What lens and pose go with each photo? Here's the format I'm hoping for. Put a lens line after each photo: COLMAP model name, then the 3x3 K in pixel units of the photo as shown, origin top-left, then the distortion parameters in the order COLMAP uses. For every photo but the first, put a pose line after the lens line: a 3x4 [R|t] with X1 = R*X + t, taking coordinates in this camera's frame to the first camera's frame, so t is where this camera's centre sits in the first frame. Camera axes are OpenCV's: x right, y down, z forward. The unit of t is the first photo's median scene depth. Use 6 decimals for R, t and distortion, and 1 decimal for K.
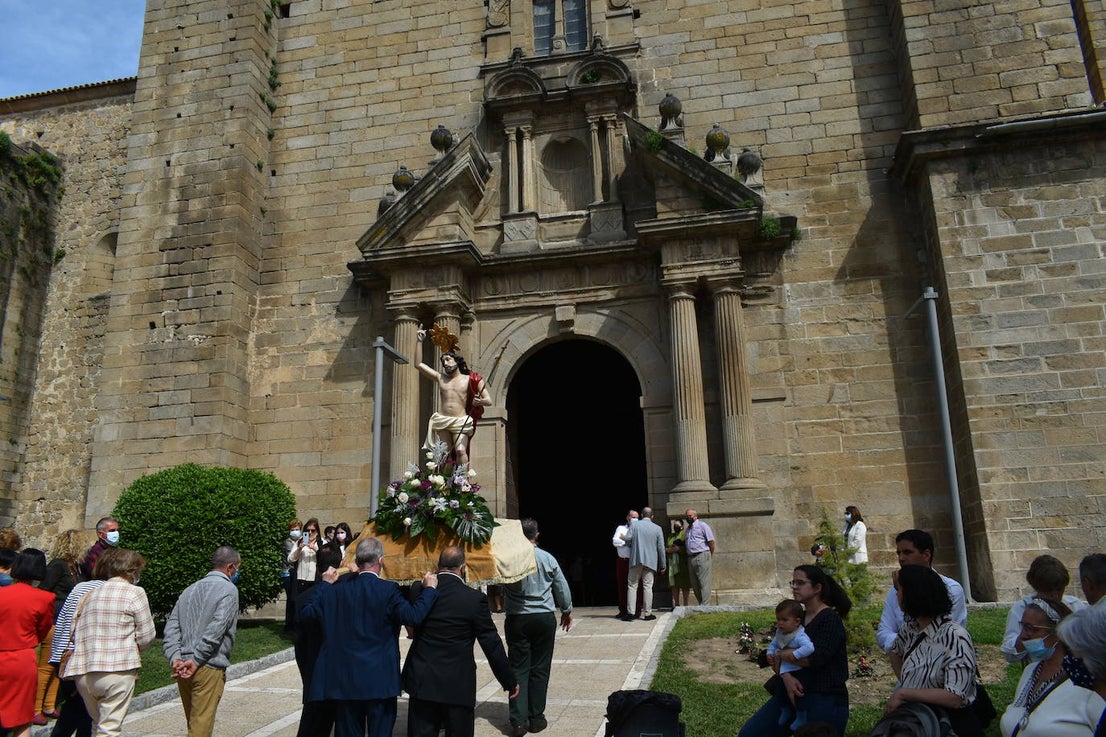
lens RADIAL K [[843.4, 0, 552.6], [0, 843.4, 369.5], [0, 0, 1]] dist [-0.029923, 0.020133]
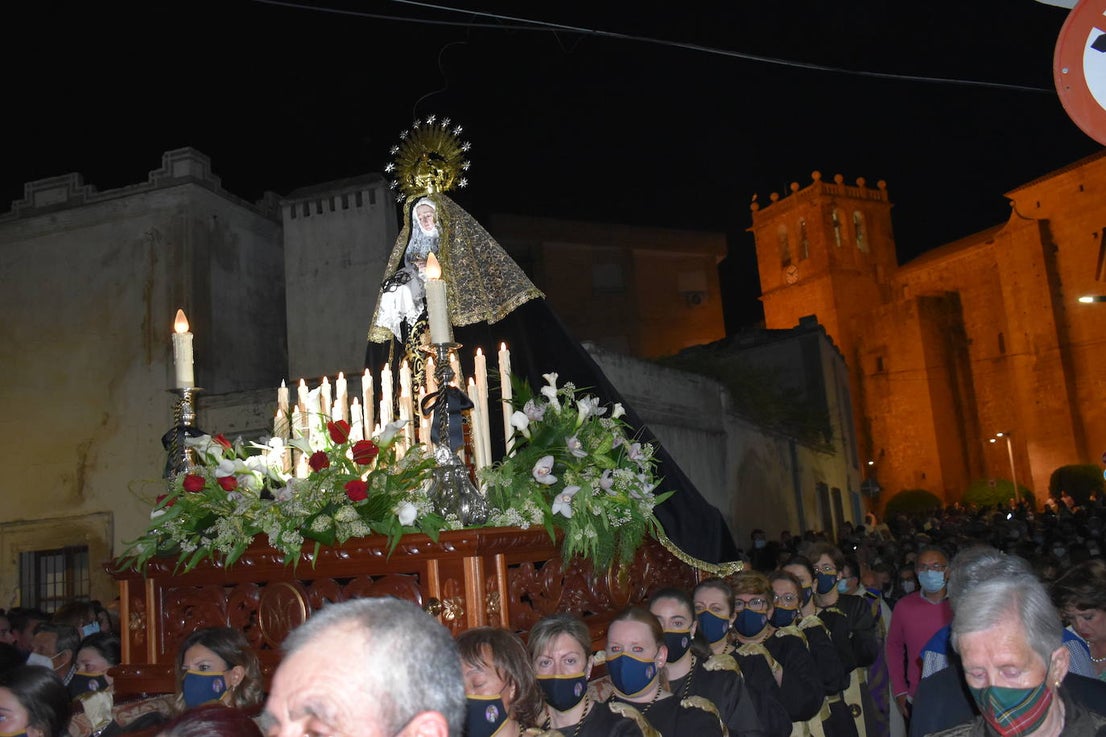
lens RADIAL K [[1086.4, 0, 553.5], [0, 1086.4, 370.3], [0, 0, 1]] dist [-0.023679, 0.000000]
pose [[0.655390, -0.162279, -0.737651, 1.015943], [0.261025, 0.965133, 0.019592, -0.599002], [0.708752, -0.205386, 0.674898, -2.280734]]
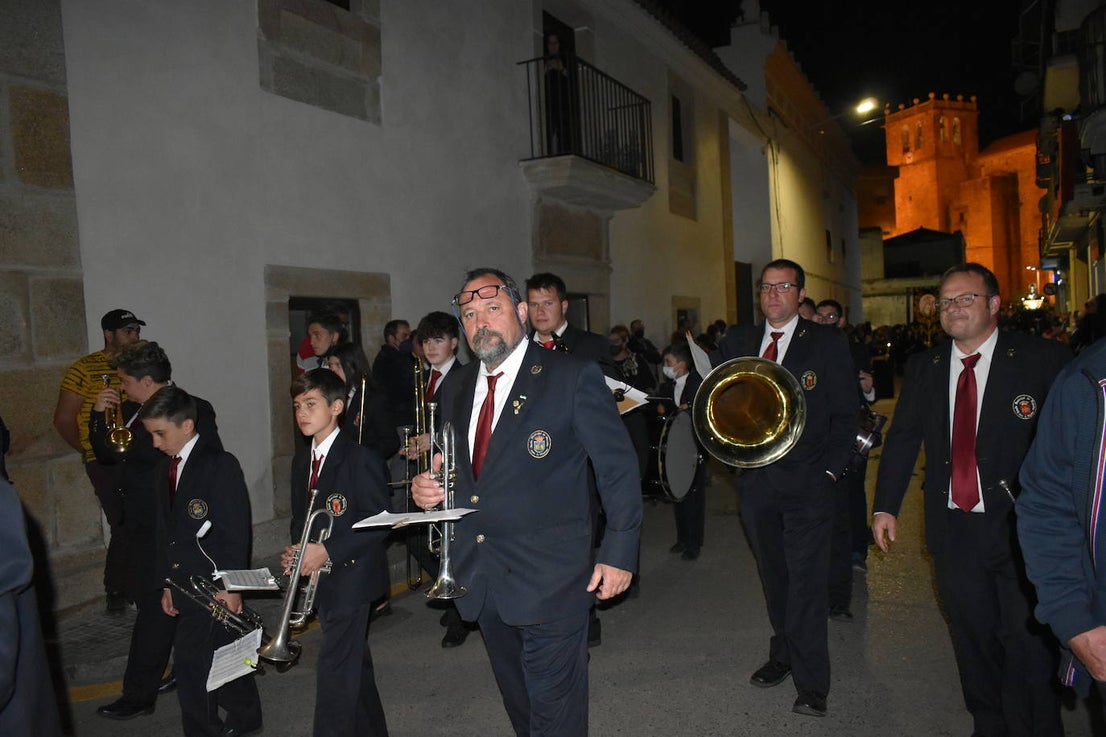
lens RADIAL K [[843.4, 0, 556.7], [0, 843.4, 366.3], [0, 0, 1]] dist [-0.029923, 0.020133]
pose [[0.562043, 0.019369, -0.826881, 1.740656], [0.257120, 0.946101, 0.196930, -1.022196], [0.786128, -0.323291, 0.526770, -3.706669]]
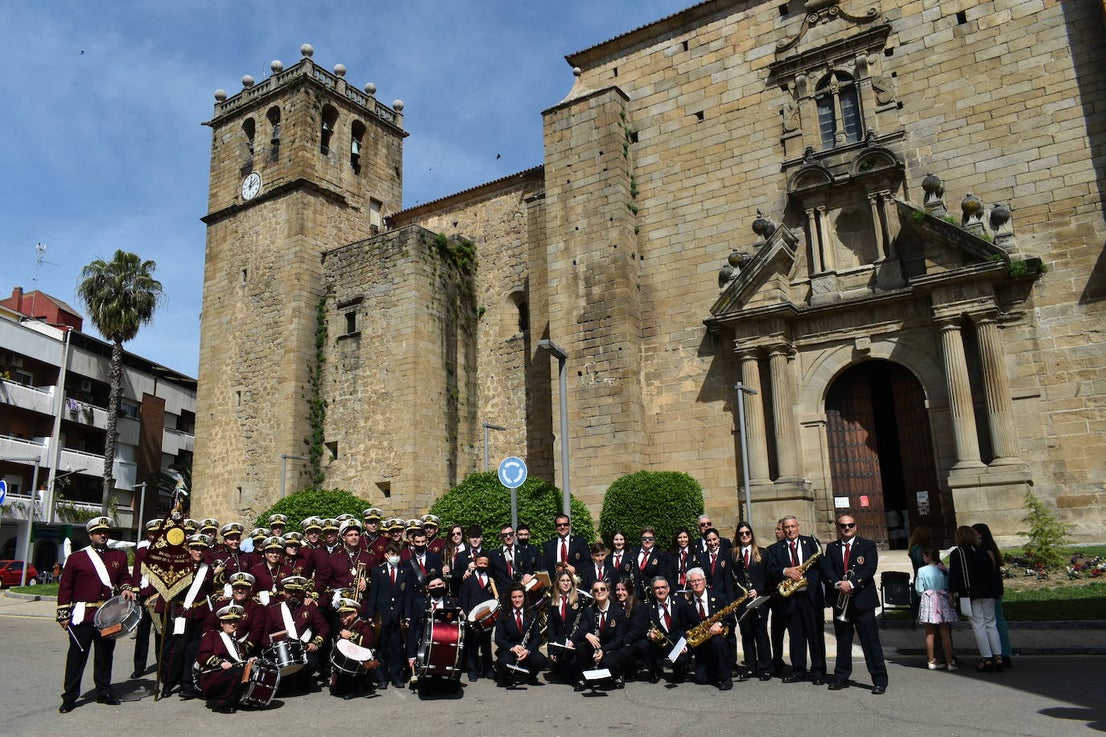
lens RADIAL K [[843.4, 0, 556.2], [0, 843.4, 370.3], [0, 0, 1]] dist [-0.029923, 0.020133]
pose [[0.933345, -0.084386, -0.348923, 0.021235], [0.101938, 0.994269, 0.032216, -0.112156], [0.344204, -0.065637, 0.936598, -0.456895]]
